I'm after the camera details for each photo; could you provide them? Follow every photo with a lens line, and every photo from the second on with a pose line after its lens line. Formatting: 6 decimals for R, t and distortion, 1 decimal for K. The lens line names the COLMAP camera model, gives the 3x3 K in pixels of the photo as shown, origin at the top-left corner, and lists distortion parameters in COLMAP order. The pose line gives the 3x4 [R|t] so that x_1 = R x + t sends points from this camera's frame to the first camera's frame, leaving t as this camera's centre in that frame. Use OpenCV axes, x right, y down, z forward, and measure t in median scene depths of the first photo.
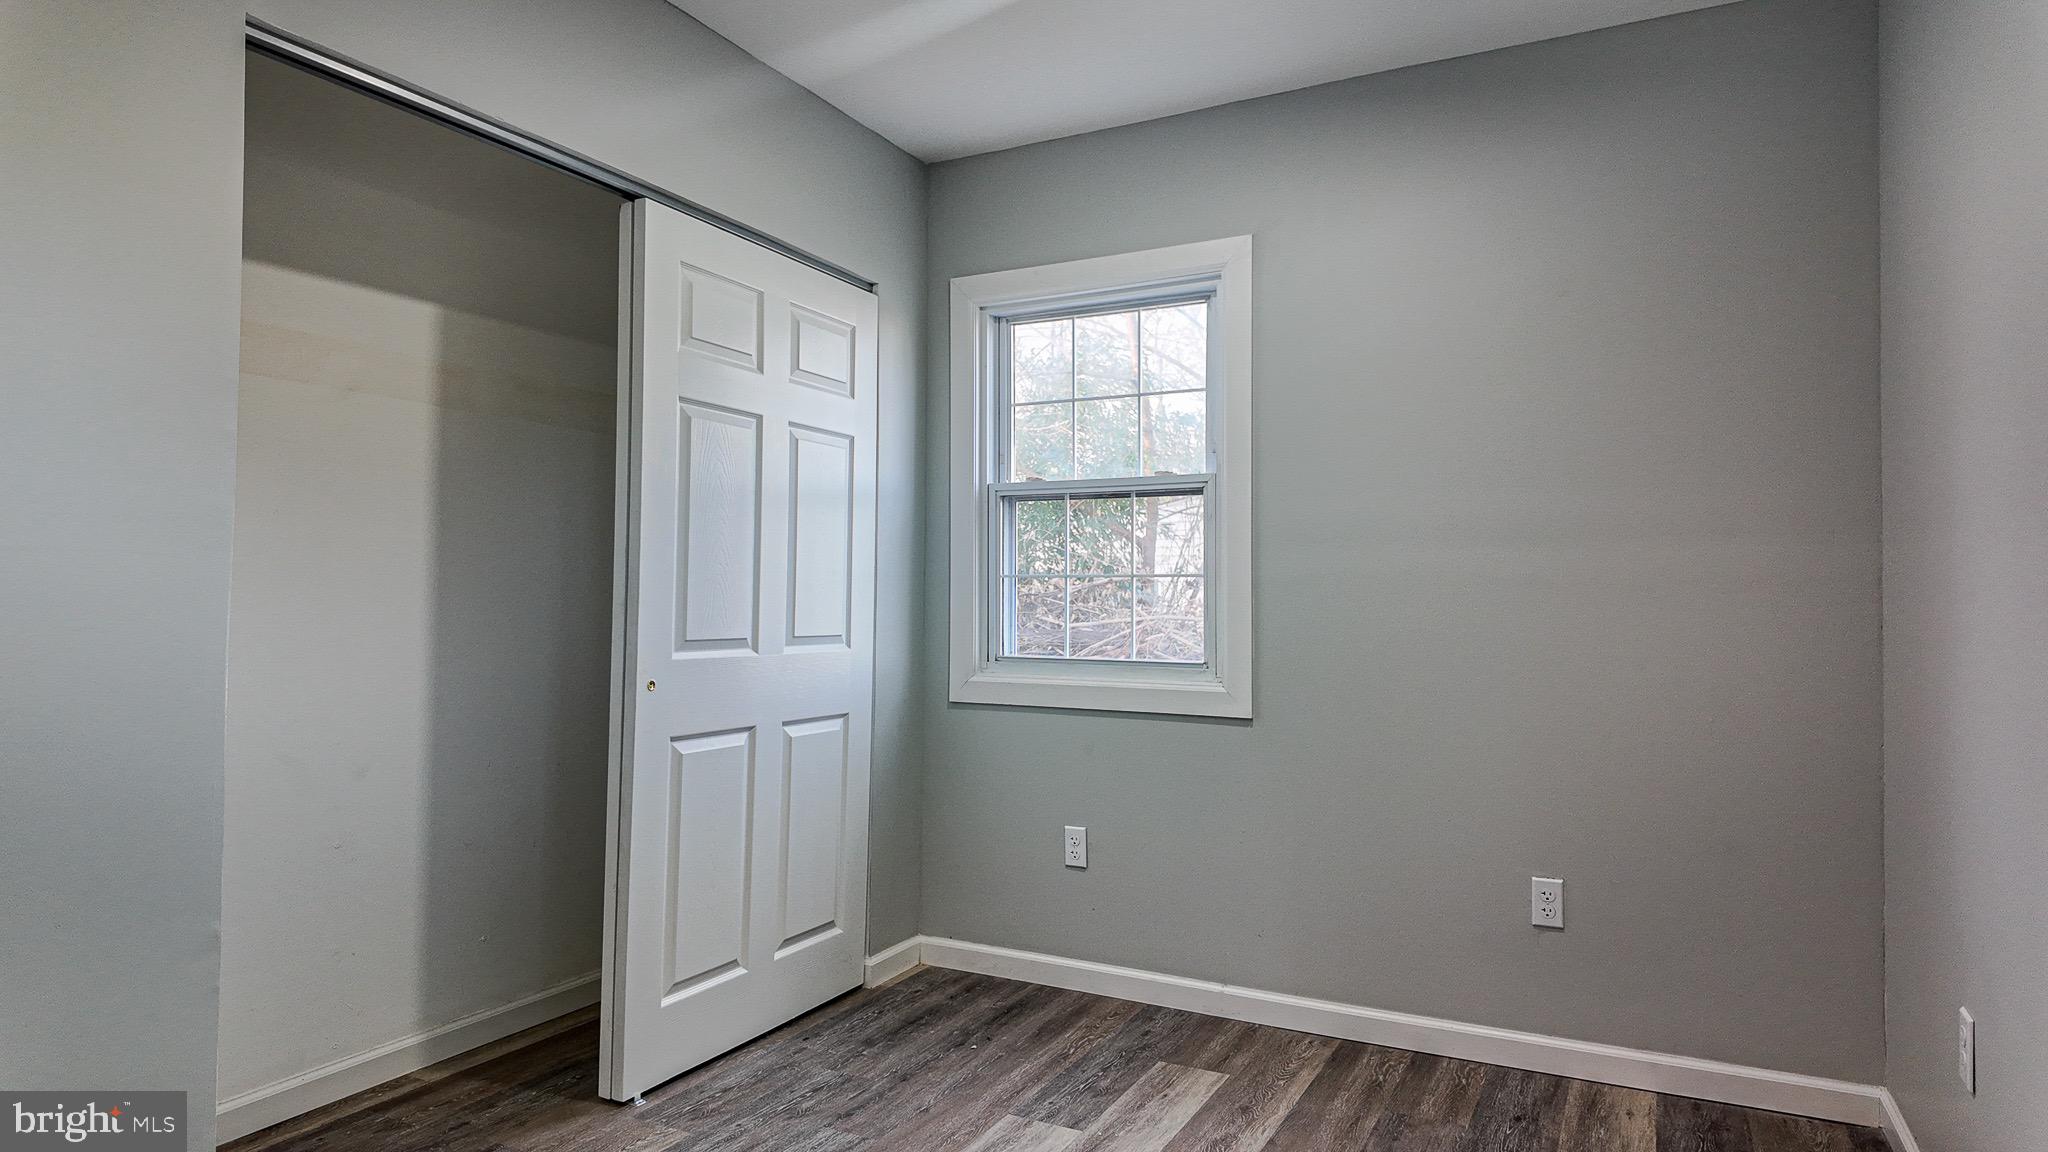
lens RADIAL K [[1190.7, 0, 1021.1], [0, 1190.7, 570.6], [0, 0, 1]] dist [0.067701, -0.068586]
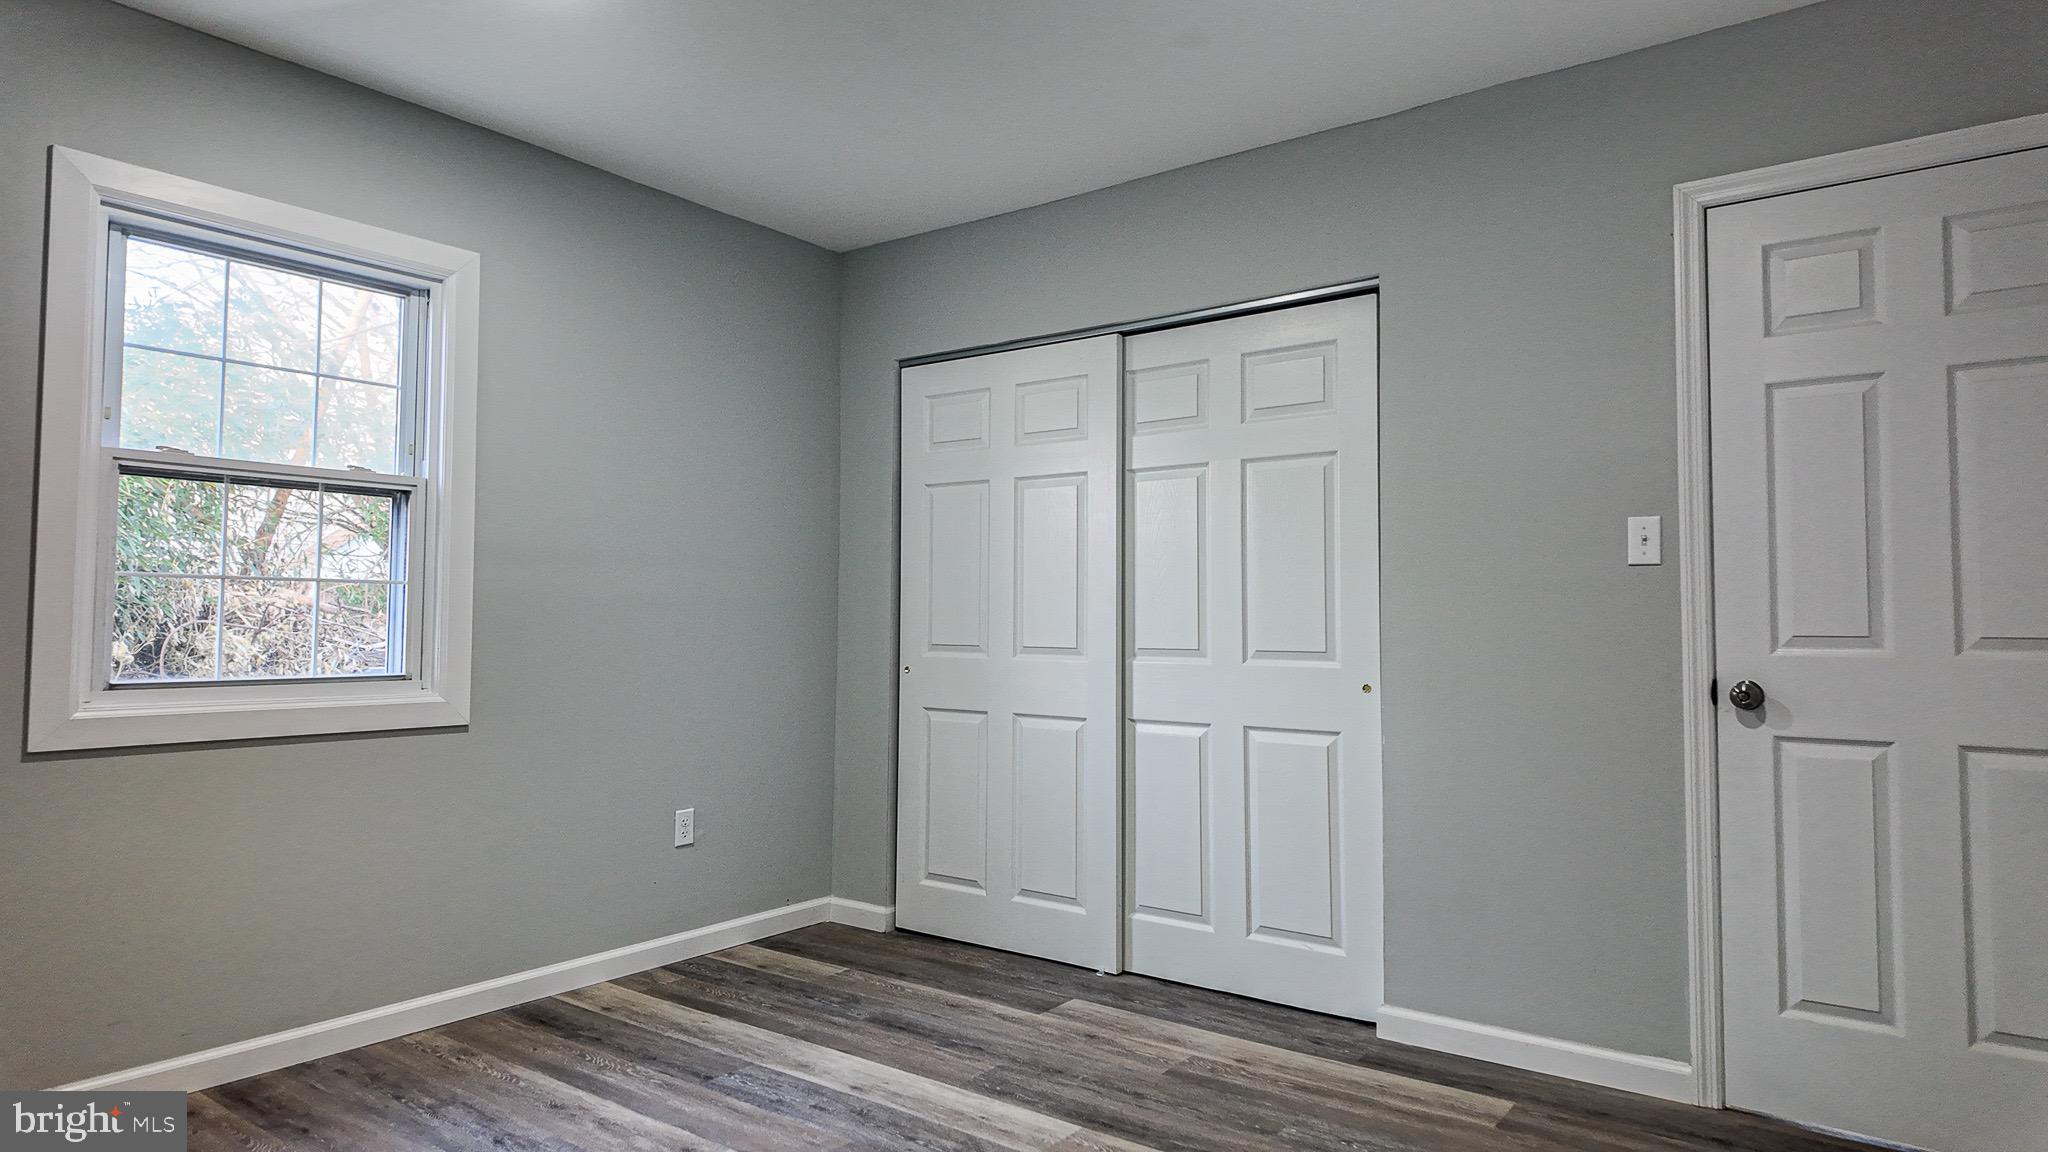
lens RADIAL K [[1190.7, 0, 1021.1], [0, 1190.7, 570.6], [0, 0, 1]] dist [0.067701, -0.068586]
pose [[0.153327, 0.039274, 0.987395, -0.702346], [-0.032406, 0.998872, -0.034698, 0.011152], [-0.987644, -0.026677, 0.154427, 0.347733]]
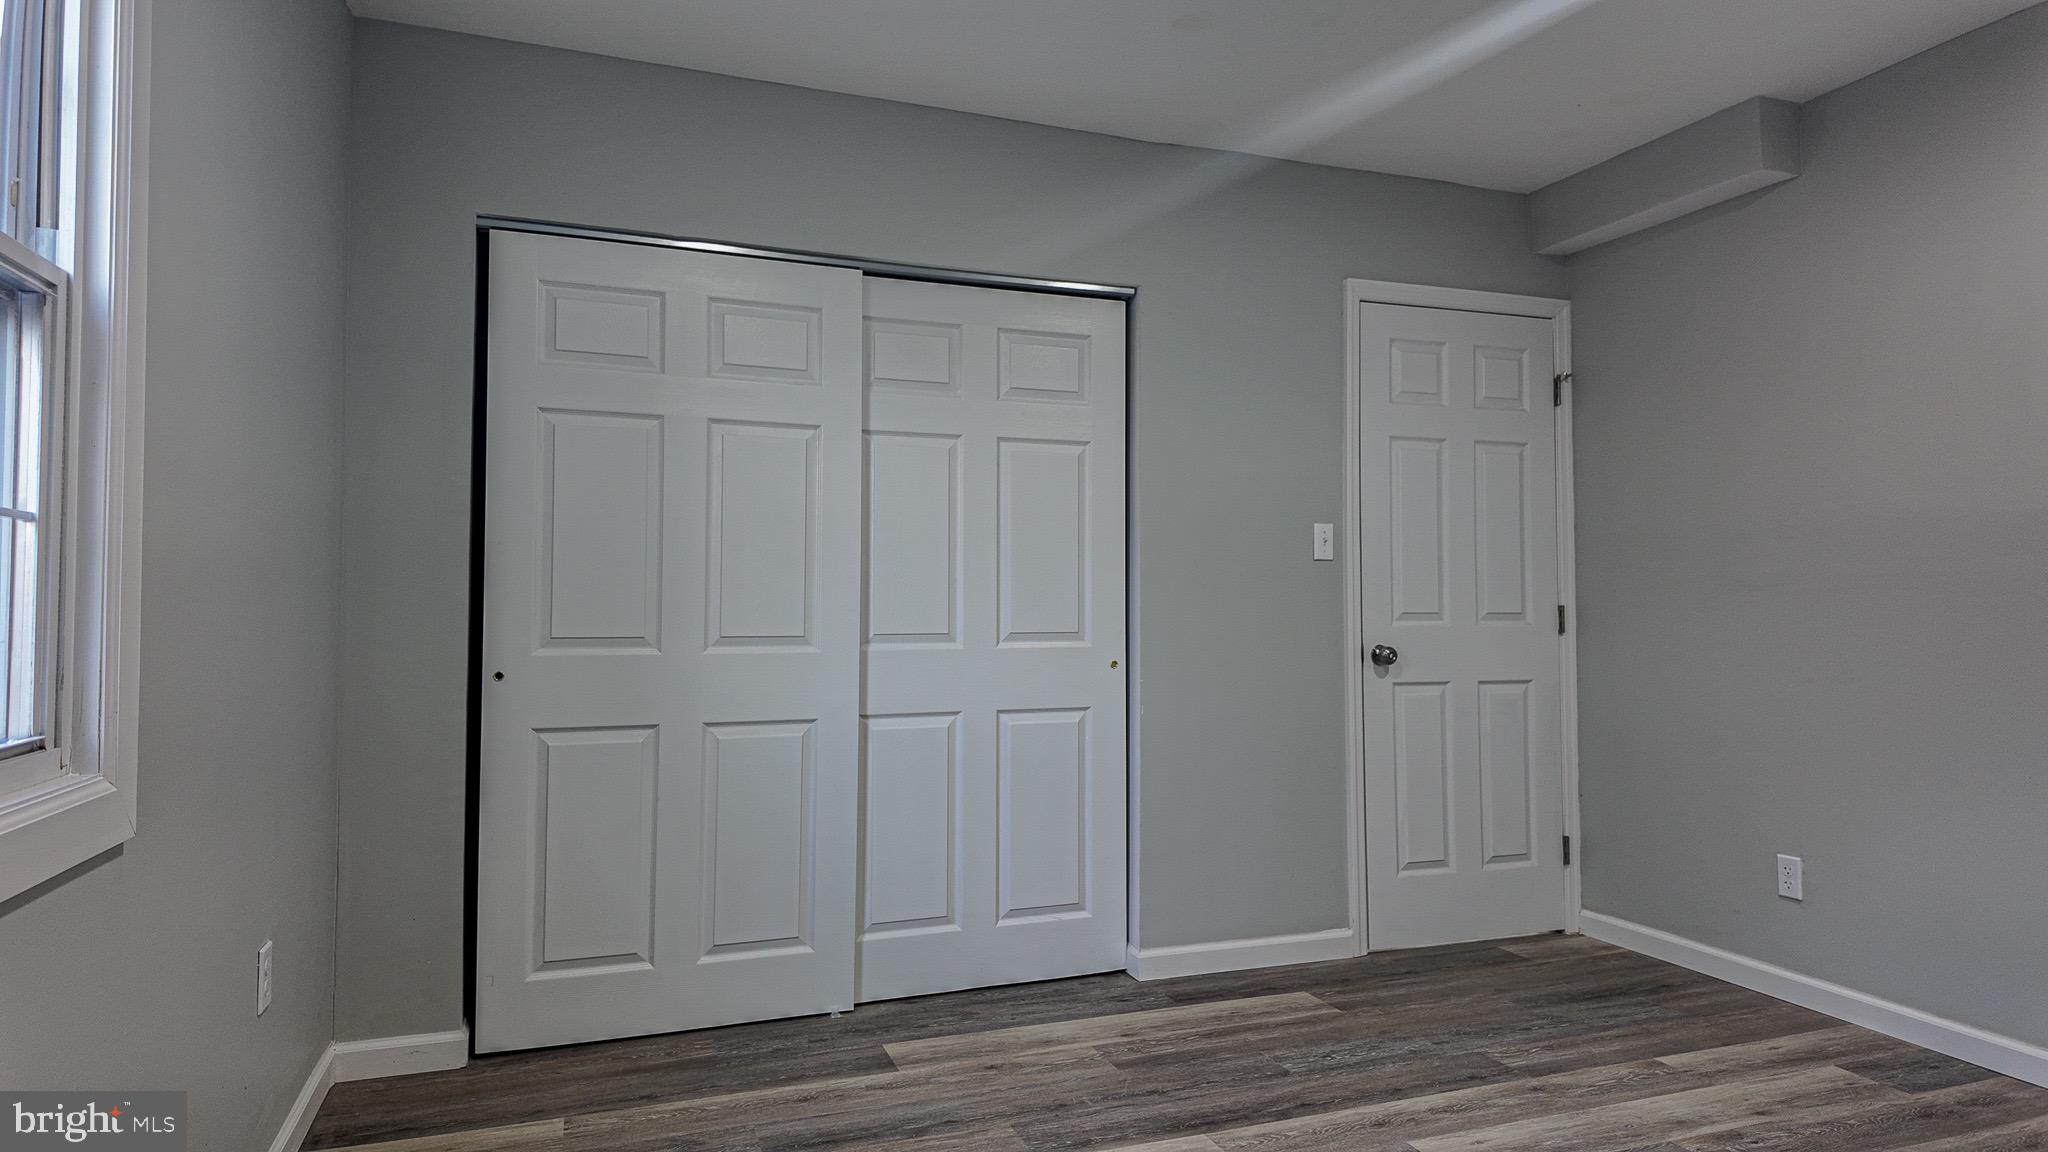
lens RADIAL K [[1197.2, 0, 1029.9], [0, 1197.2, 573.0], [0, 0, 1]] dist [0.086628, -0.077151]
pose [[-0.742659, 0.011563, 0.669570, -0.534543], [-0.024476, 0.998714, -0.044395, 0.020799], [-0.669222, -0.049358, -0.741421, 0.680620]]
